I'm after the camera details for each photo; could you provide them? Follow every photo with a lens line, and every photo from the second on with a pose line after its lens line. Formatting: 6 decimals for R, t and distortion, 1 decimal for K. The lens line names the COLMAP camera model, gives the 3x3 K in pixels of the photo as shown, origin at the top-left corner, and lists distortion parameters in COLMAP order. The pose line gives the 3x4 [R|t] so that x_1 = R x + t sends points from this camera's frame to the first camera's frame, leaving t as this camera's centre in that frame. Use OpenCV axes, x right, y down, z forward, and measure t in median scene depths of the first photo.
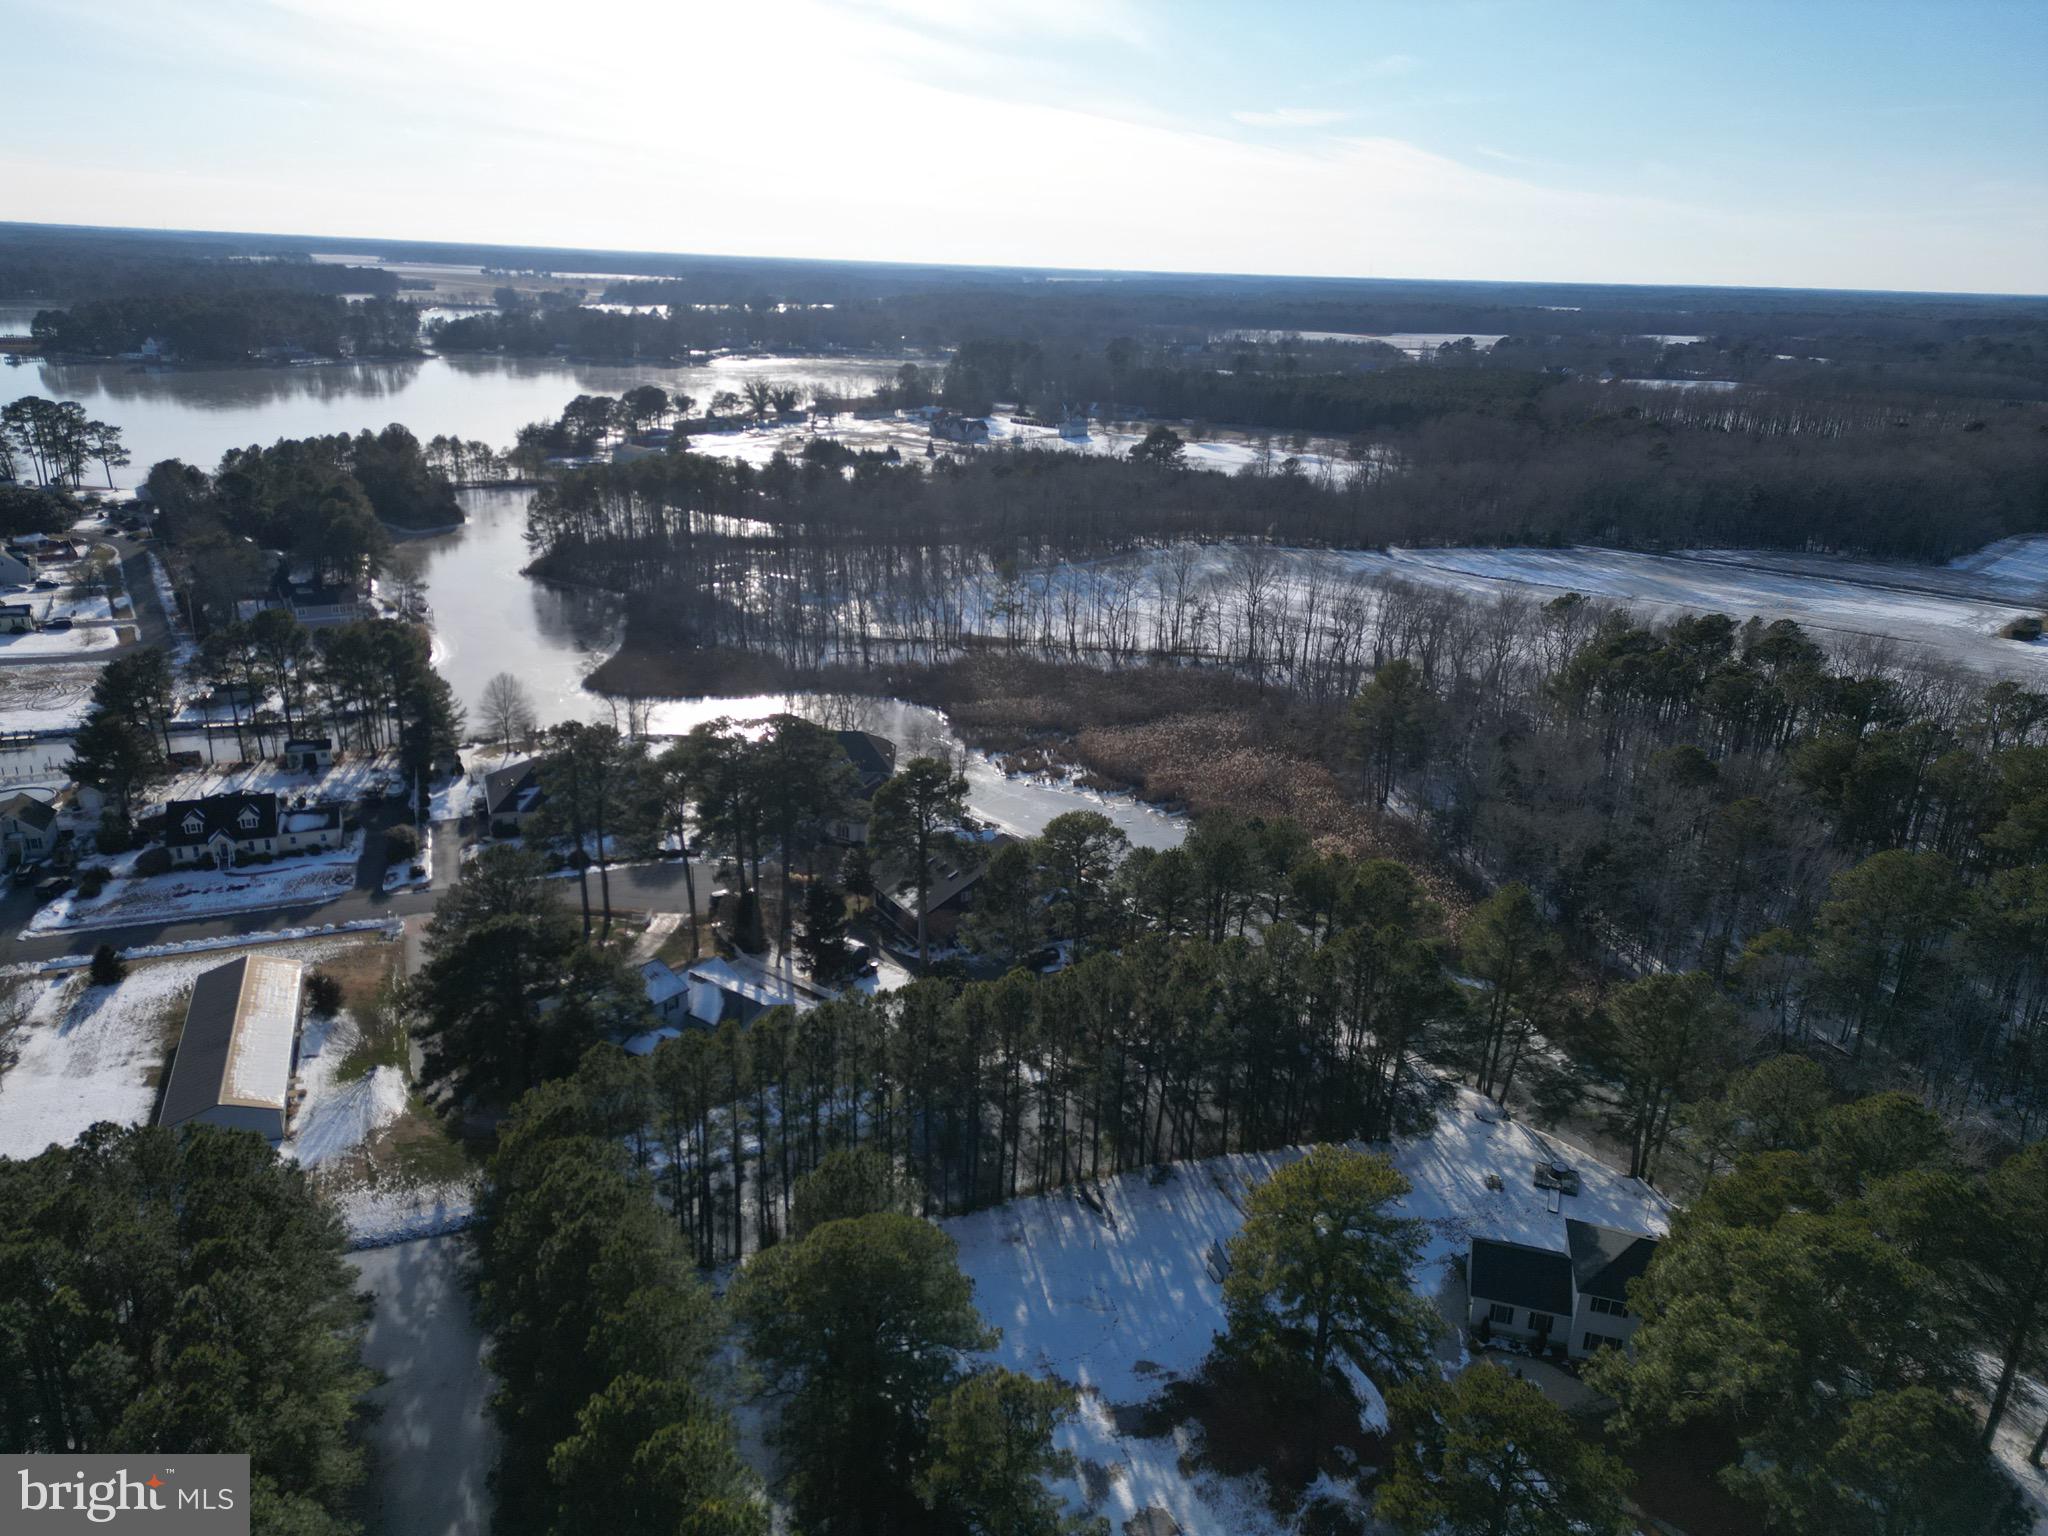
lens RADIAL K [[1419.0, 0, 1024.0], [0, 1419.0, 768.0], [0, 0, 1]] dist [0.092094, -0.073342]
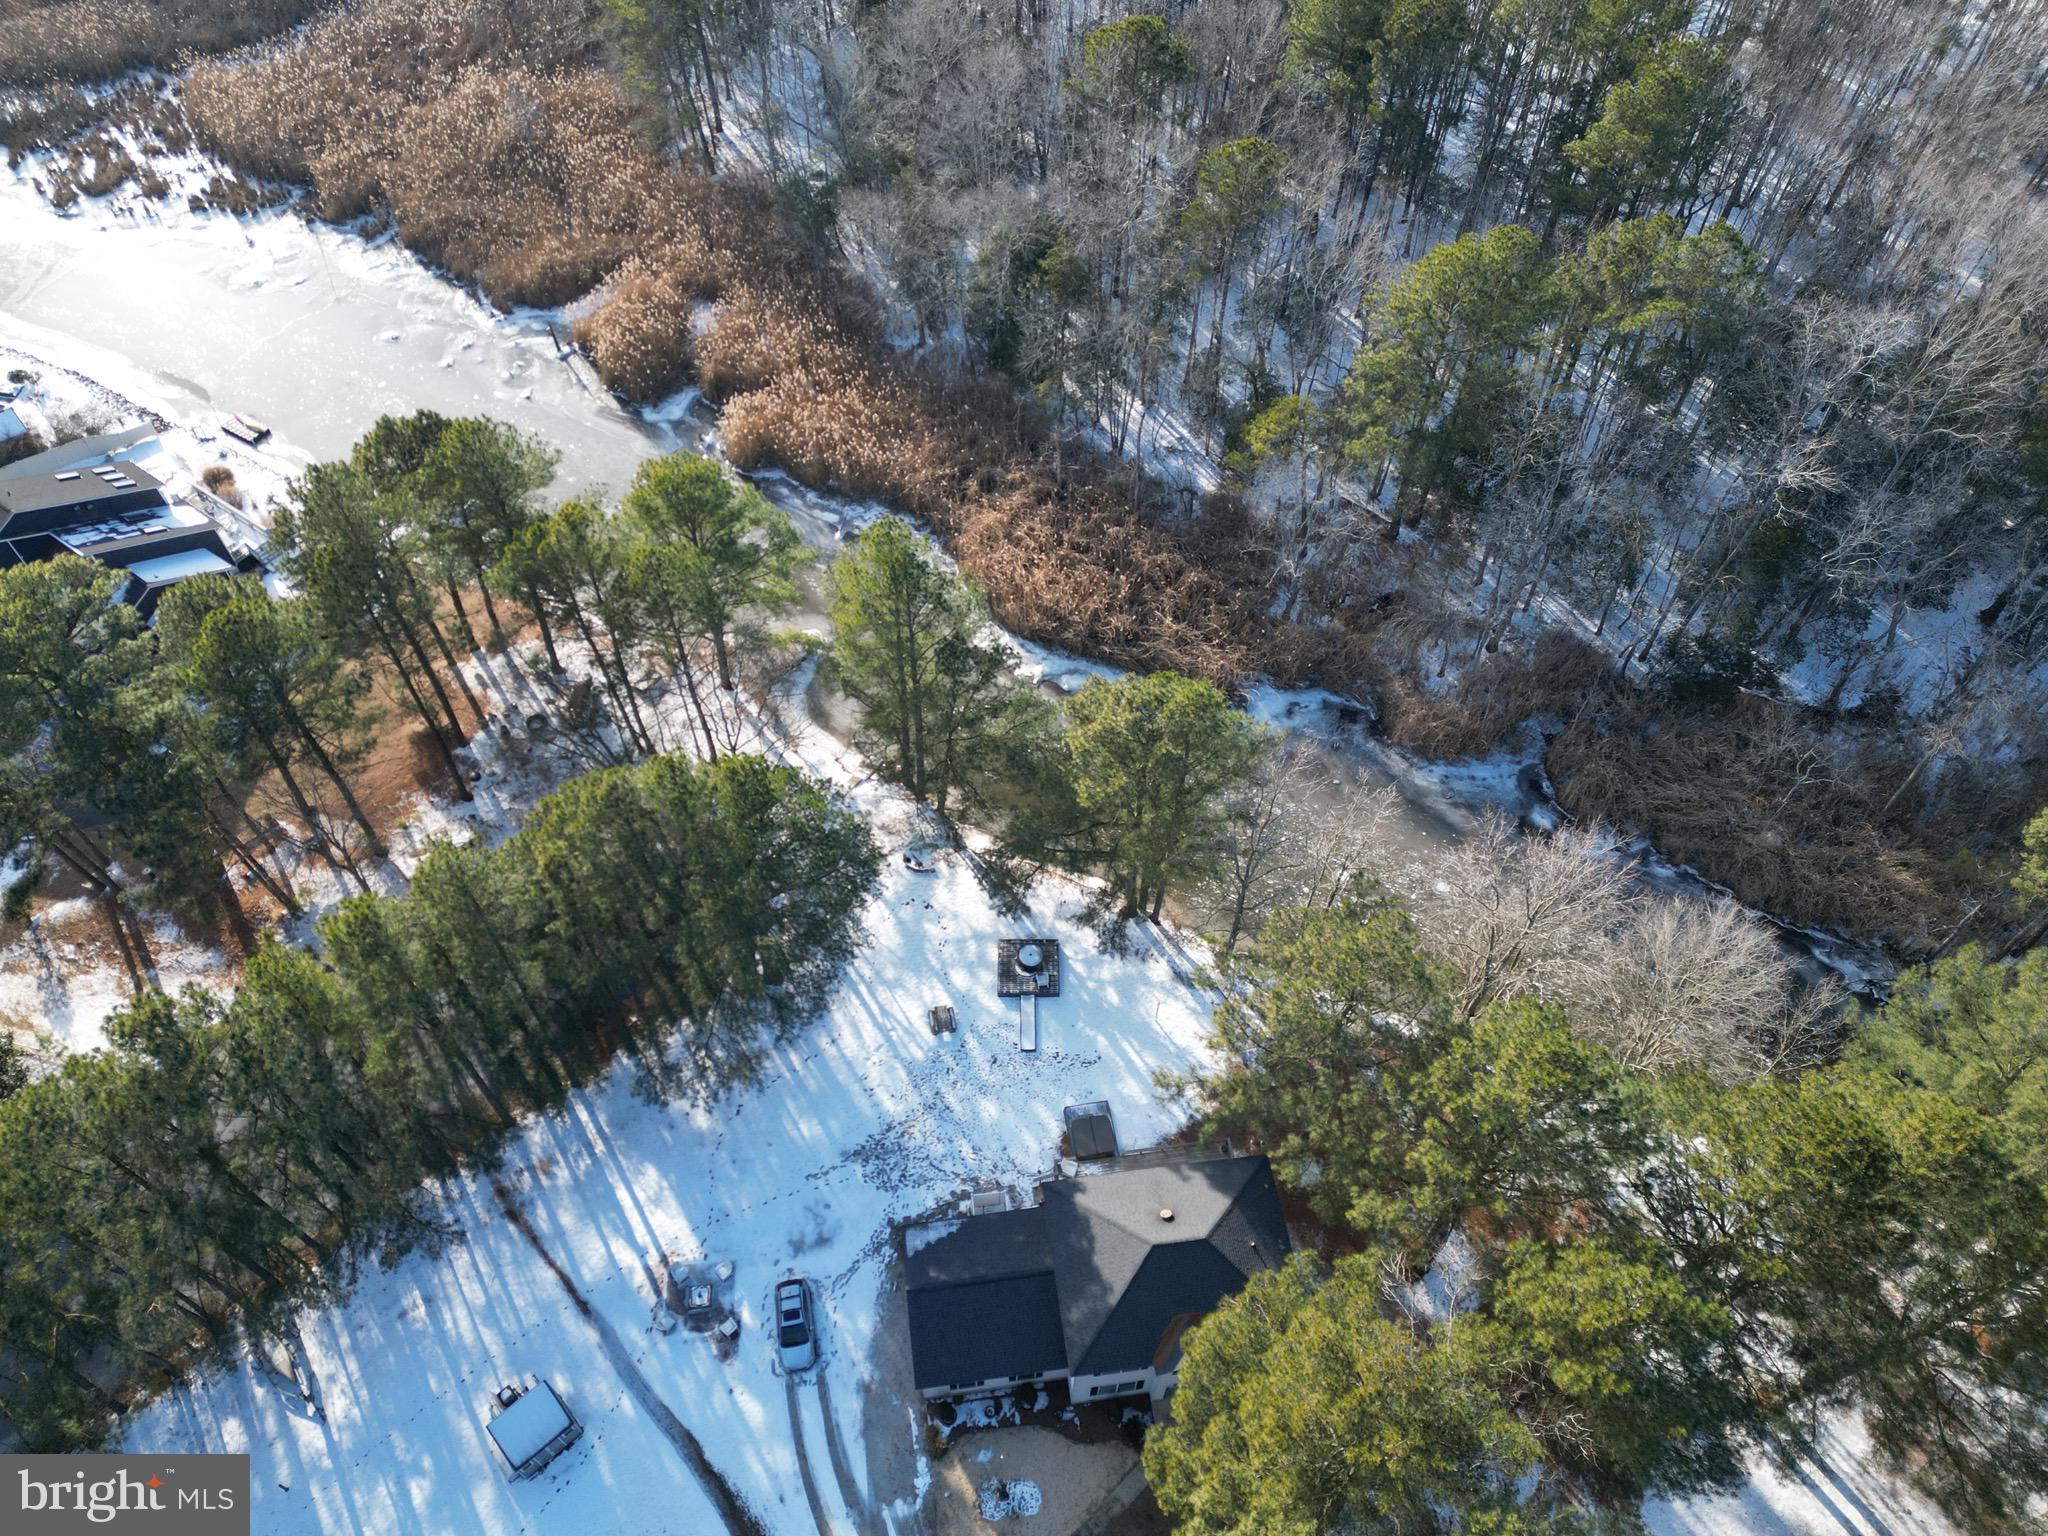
lens RADIAL K [[1420.8, 0, 1024.0], [0, 1420.8, 768.0], [0, 0, 1]] dist [0.088657, -0.076436]
pose [[0.922717, -0.319878, 0.215106, 0.149123], [0.146542, 0.807213, 0.571780, -0.092602], [-0.356536, -0.496069, 0.791705, 0.309224]]
